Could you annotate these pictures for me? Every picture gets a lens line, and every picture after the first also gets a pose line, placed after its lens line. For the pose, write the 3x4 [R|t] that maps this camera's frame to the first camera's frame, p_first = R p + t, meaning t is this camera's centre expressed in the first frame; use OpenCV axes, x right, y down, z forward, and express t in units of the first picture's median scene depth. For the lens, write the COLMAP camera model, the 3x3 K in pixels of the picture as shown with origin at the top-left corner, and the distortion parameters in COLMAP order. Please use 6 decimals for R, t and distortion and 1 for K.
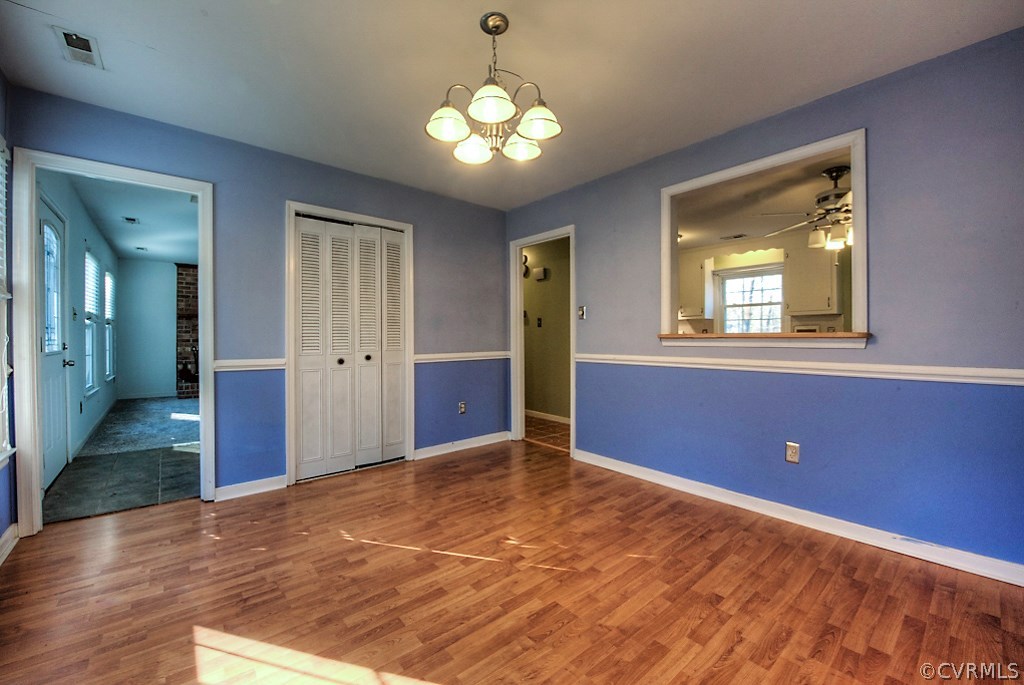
lens RADIAL K [[415.1, 0, 521.6], [0, 415.1, 339.3], [0, 0, 1]] dist [-0.014013, -0.001966]
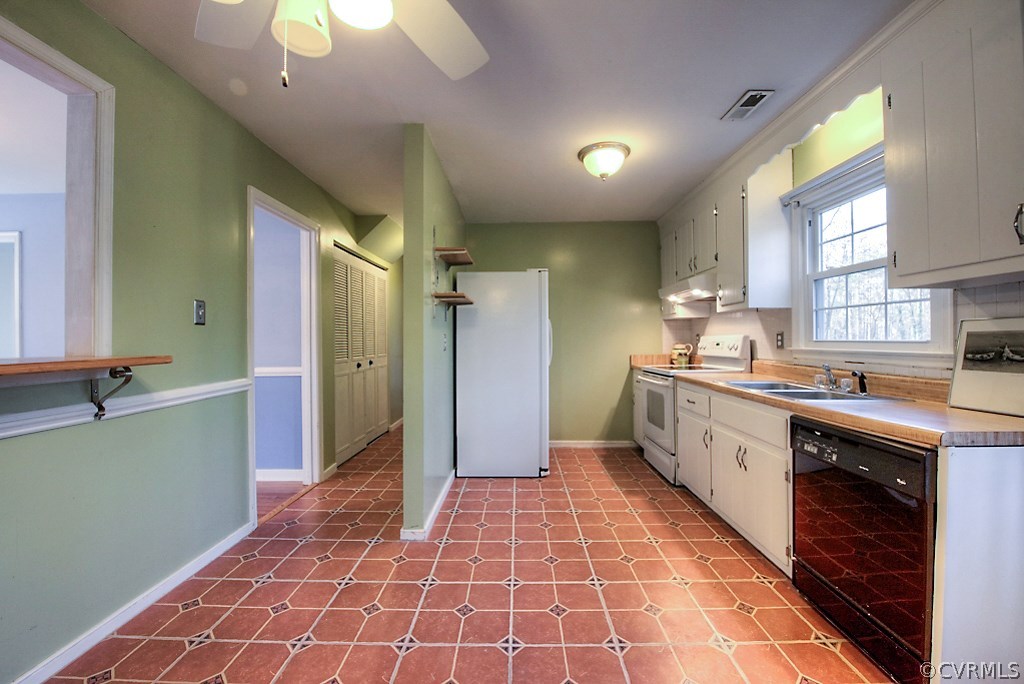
lens RADIAL K [[415.1, 0, 512.2], [0, 415.1, 337.8], [0, 0, 1]] dist [-0.014013, -0.001966]
pose [[0.736592, -0.001603, -0.676336, 0.555597], [0.000785, 0.999999, -0.001514, -0.018125], [0.676337, 0.000584, 0.736592, 0.495192]]
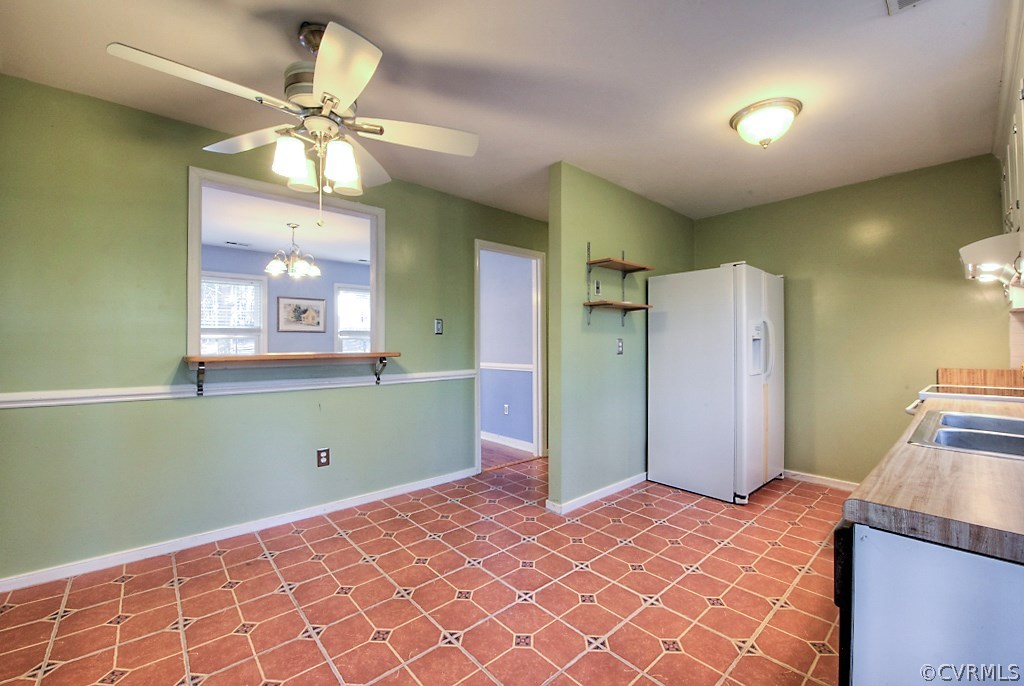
lens RADIAL K [[415.1, 0, 501.0], [0, 415.1, 340.0], [0, 0, 1]] dist [-0.014013, -0.001966]
pose [[-0.022453, -0.006008, -0.999730, 0.694074], [-0.000487, 0.999982, -0.005999, -0.018449], [0.999748, 0.000352, -0.022455, 0.673261]]
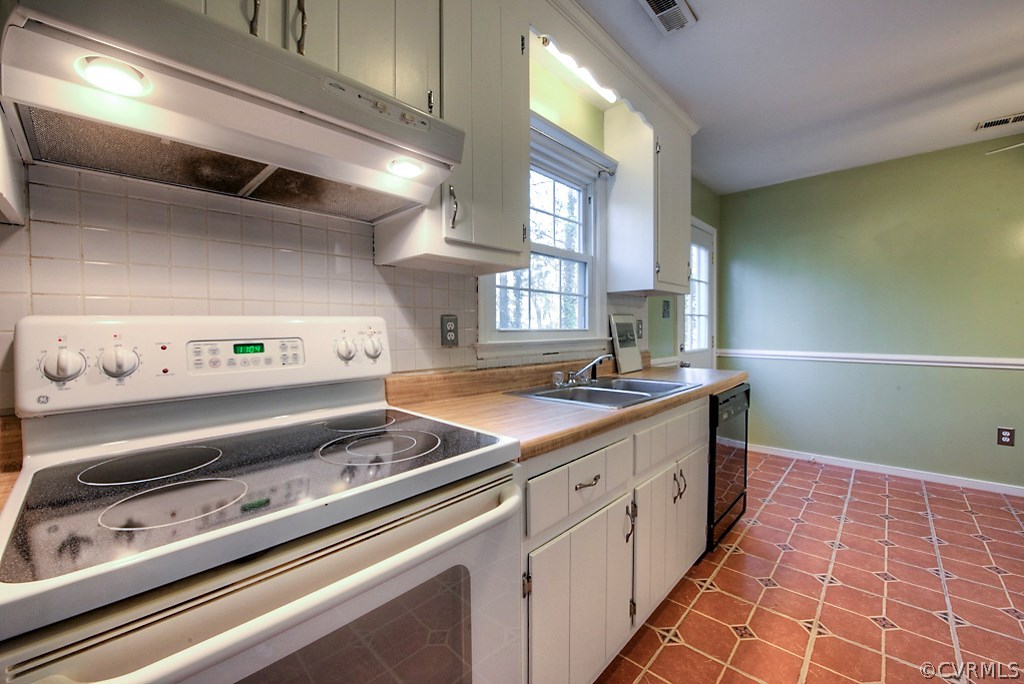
lens RADIAL K [[415.1, 0, 505.7], [0, 415.1, 334.7], [0, 0, 1]] dist [-0.014013, -0.001966]
pose [[-0.081110, -0.009662, 0.996658, 0.204189], [0.006088, 0.999930, 0.010189, -0.015558], [-0.996687, 0.006894, -0.081045, 1.023804]]
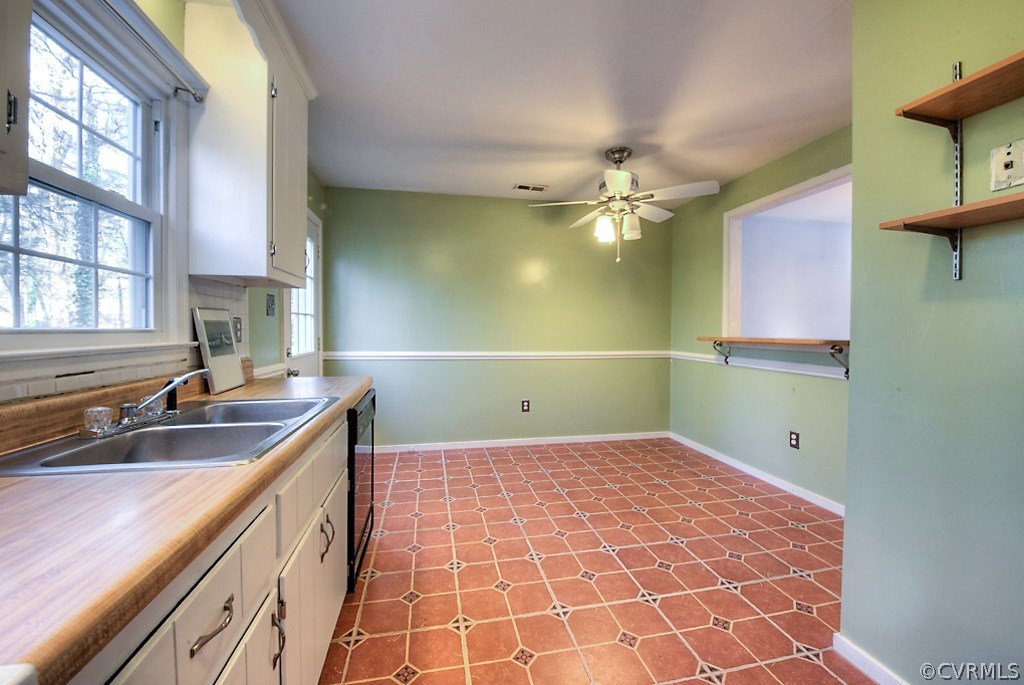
lens RADIAL K [[415.1, 0, 524.1], [0, 415.1, 339.0], [0, 0, 1]] dist [-0.014013, -0.001966]
pose [[-0.871279, -0.012036, 0.490640, 0.277433], [-0.002389, 0.999791, 0.020283, -0.016015], [-0.490782, 0.016500, -0.871126, 1.018471]]
